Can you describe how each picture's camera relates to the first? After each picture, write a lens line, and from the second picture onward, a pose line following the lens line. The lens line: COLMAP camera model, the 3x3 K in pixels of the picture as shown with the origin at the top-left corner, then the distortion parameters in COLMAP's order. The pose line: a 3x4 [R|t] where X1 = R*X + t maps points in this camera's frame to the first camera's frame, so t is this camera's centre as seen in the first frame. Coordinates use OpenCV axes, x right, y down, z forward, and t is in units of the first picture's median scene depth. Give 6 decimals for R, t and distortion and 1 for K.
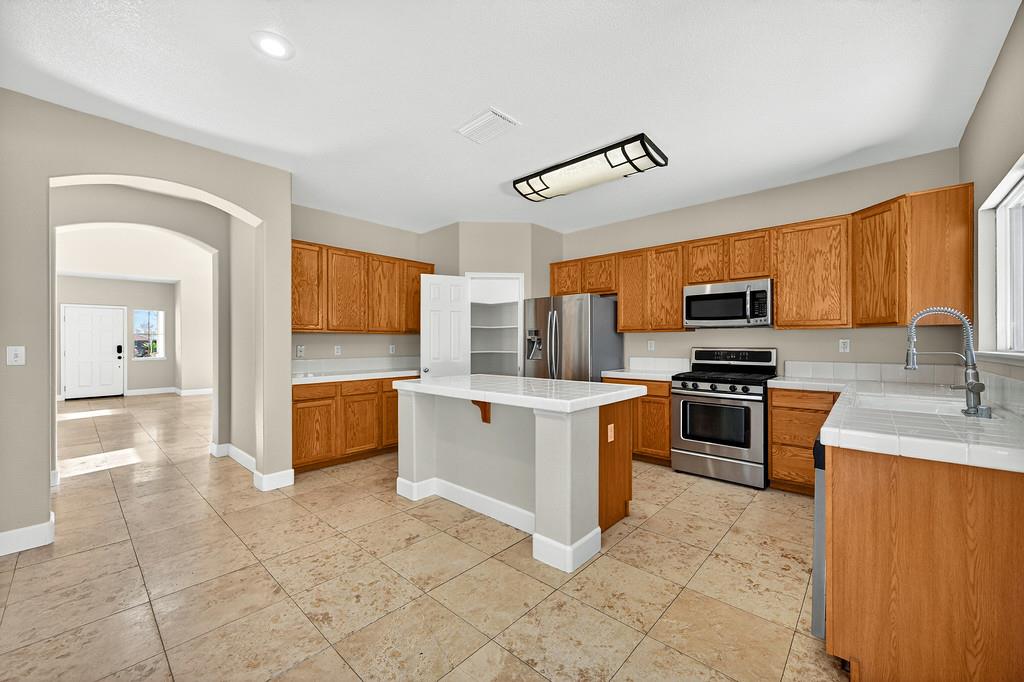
lens RADIAL K [[400.4, 0, 515.6], [0, 400.4, 344.3], [0, 0, 1]] dist [0.008525, -0.003121]
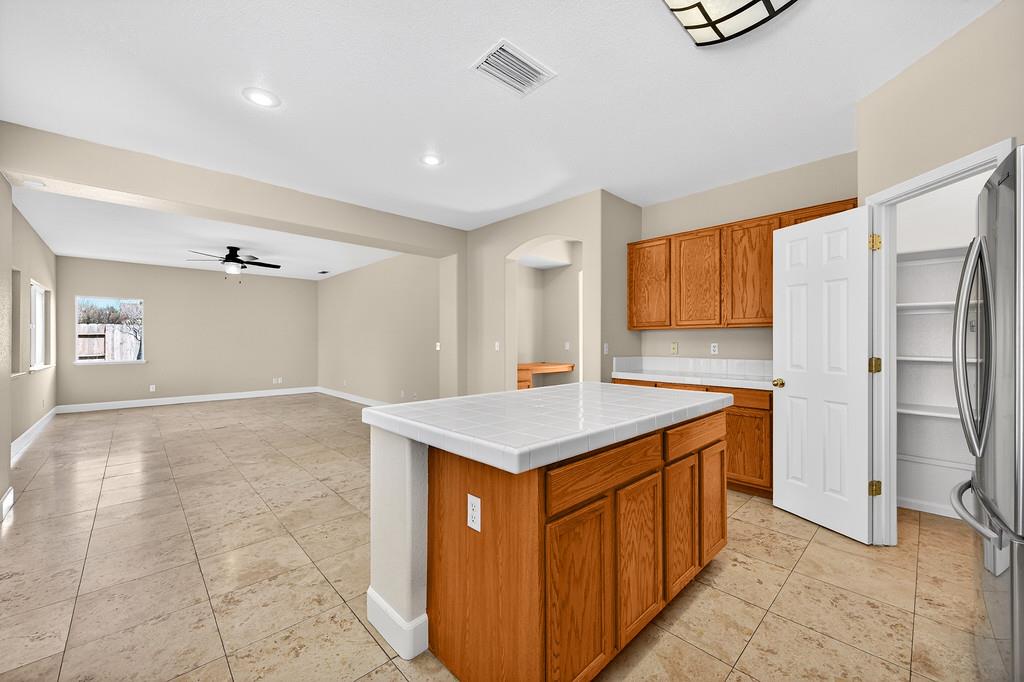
lens RADIAL K [[400.4, 0, 507.7], [0, 400.4, 340.6], [0, 0, 1]] dist [0.008525, -0.003121]
pose [[-0.085974, 0.001287, -0.996297, 0.705653], [-0.002608, 0.999995, 0.001517, -0.003479], [0.996294, 0.002729, -0.085971, 1.020872]]
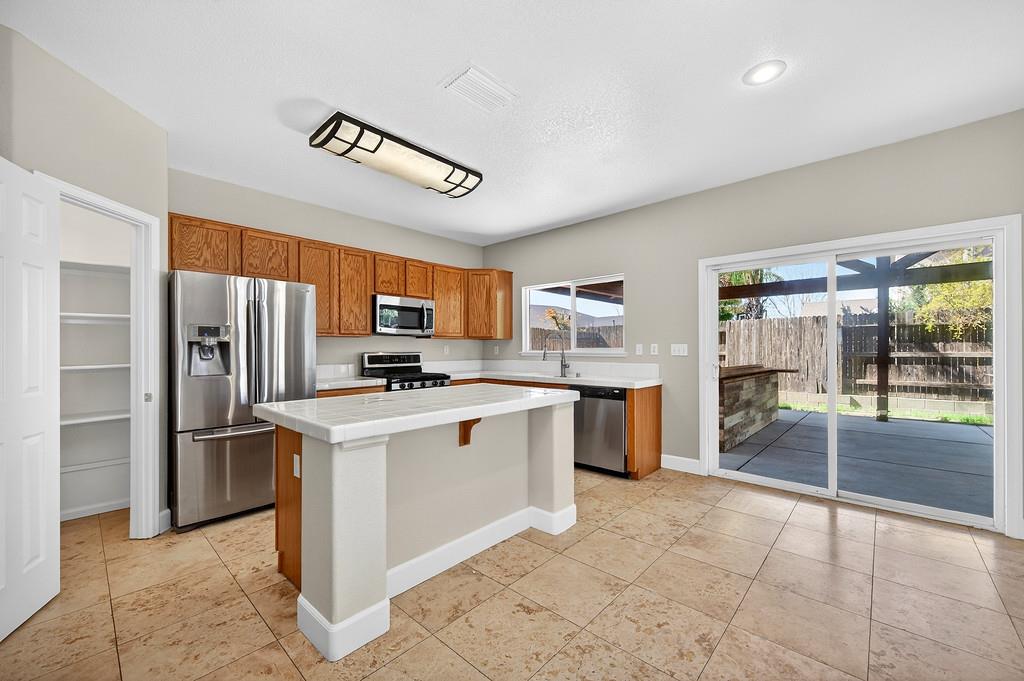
lens RADIAL K [[400.4, 0, 510.3], [0, 400.4, 350.7], [0, 0, 1]] dist [0.008525, -0.003121]
pose [[0.014074, -0.005180, 0.999888, -0.883118], [0.007710, 0.999957, 0.005072, -0.000142], [-0.999871, 0.007637, 0.014114, 0.894886]]
